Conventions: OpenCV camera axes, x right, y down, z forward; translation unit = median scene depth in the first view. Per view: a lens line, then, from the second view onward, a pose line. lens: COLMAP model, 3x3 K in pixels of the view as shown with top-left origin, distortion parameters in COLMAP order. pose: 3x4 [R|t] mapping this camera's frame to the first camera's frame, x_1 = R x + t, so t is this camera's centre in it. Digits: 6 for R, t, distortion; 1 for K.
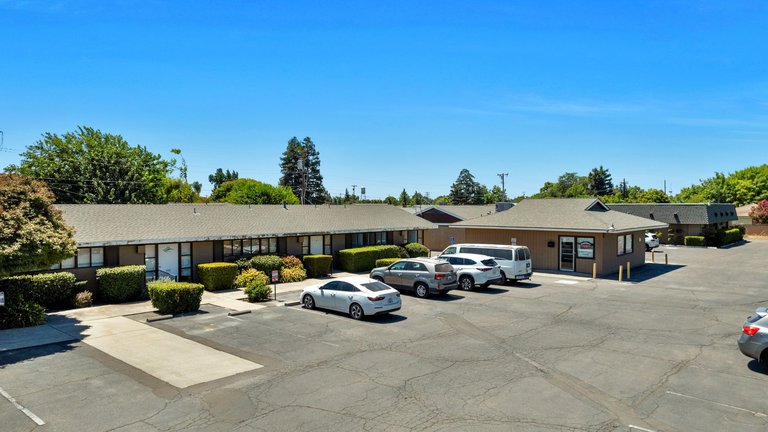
lens RADIAL K [[530.8, 0, 384.0], [0, 530.8, 216.0], [0, 0, 1]] dist [-0.021171, 0.001240]
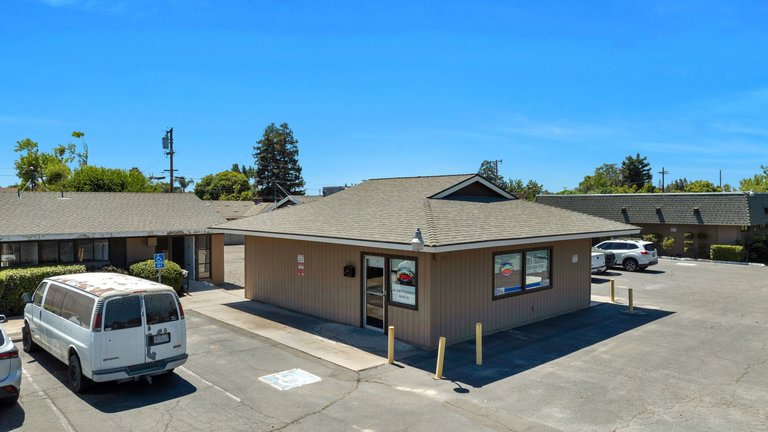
lens RADIAL K [[530.8, 0, 384.0], [0, 530.8, 216.0], [0, 0, 1]] dist [-0.021171, 0.001240]
pose [[0.994913, 0.001473, -0.100725, 0.244680], [-0.001042, 0.999990, 0.004331, 0.001838], [0.100731, -0.004204, 0.994905, 0.335010]]
